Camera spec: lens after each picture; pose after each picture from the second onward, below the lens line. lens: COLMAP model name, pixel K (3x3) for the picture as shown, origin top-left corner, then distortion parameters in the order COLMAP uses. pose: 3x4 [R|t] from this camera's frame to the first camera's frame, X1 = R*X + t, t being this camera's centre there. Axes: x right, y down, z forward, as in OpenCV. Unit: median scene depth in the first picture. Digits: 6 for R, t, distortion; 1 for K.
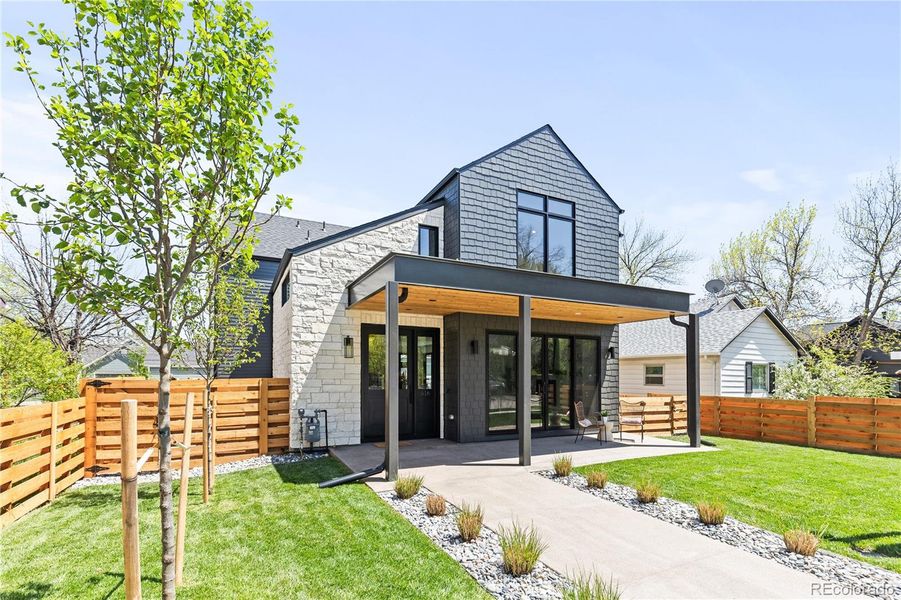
lens RADIAL K [[428.0, 0, 449.2], [0, 428.0, 373.3], [0, 0, 1]] dist [-0.002772, -0.000482]
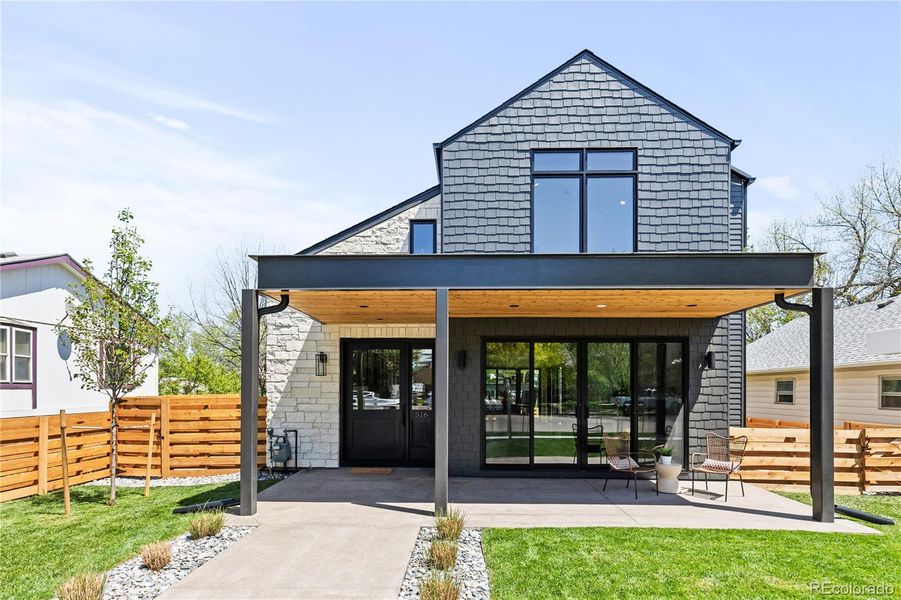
lens RADIAL K [[440.1, 0, 447.7], [0, 440.1, 393.2], [0, 0, 1]] dist [0.000773, 0.000312]
pose [[0.879561, 0.001322, -0.475784, 0.405352], [0.001961, 0.999978, 0.006402, -0.002567], [0.475782, -0.006564, 0.879539, 0.238463]]
